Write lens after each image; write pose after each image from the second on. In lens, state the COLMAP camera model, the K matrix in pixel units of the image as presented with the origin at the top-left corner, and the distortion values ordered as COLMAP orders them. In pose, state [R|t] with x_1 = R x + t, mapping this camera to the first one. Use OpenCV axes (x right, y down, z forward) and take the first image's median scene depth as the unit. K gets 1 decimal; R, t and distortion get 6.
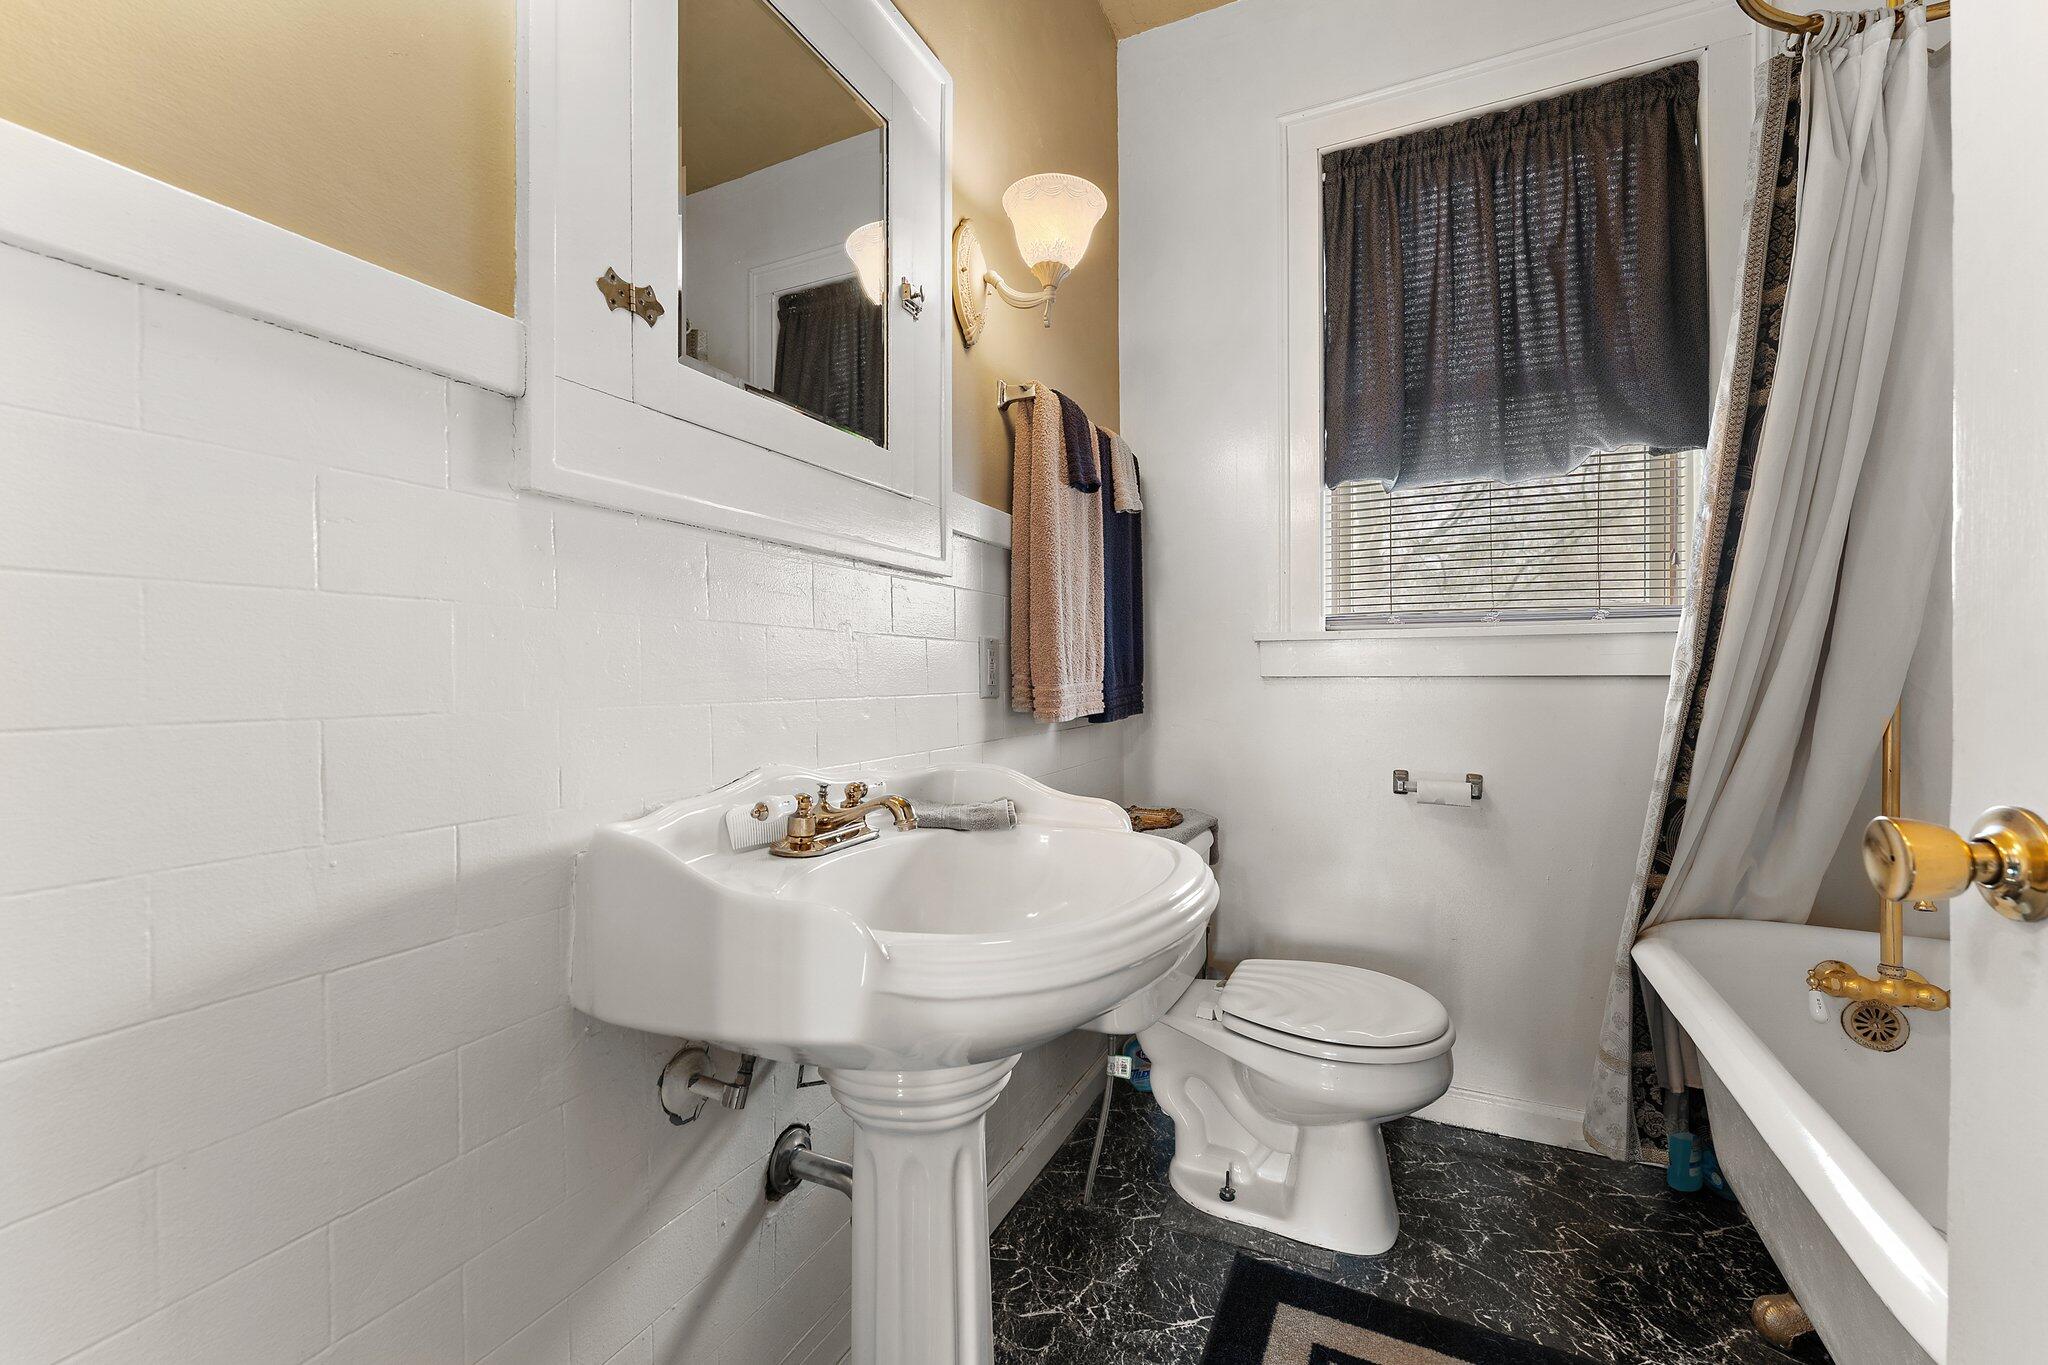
lens RADIAL K [[859.1, 0, 1024.0], [0, 859.1, 682.5], [0, 0, 1]] dist [-0.007072, 0.000559]
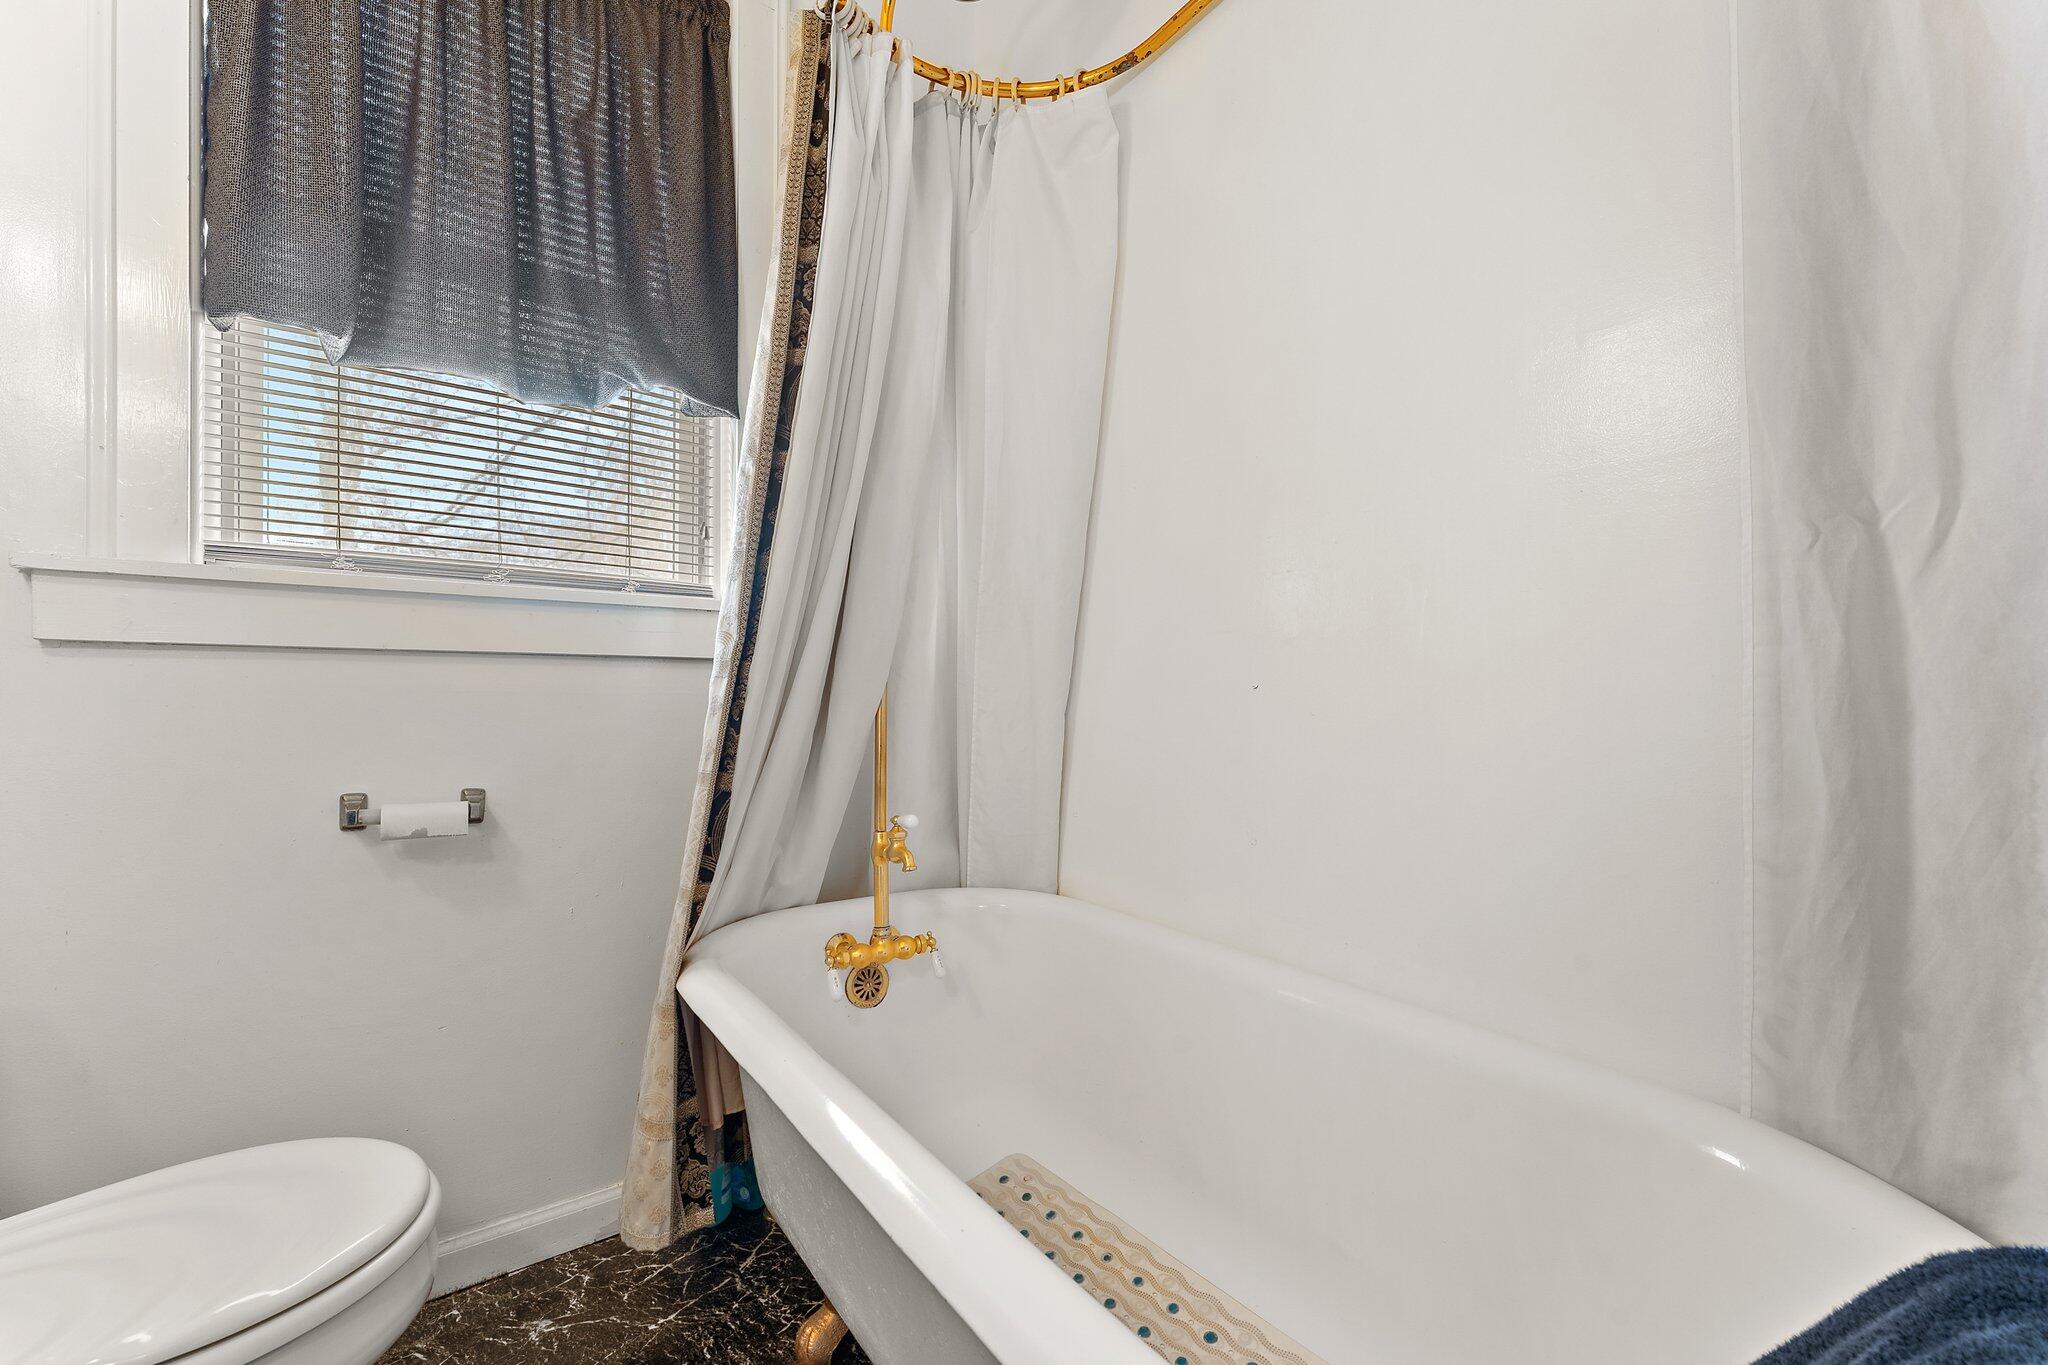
lens RADIAL K [[853.4, 0, 1024.0], [0, 853.4, 682.5], [0, 0, 1]] dist [0.000253, 0.000127]
pose [[0.491575, 0.010827, 0.870768, 0.157026], [0.006910, 0.999843, -0.016333, 0.040467], [-0.870808, 0.014045, 0.491423, 0.299894]]
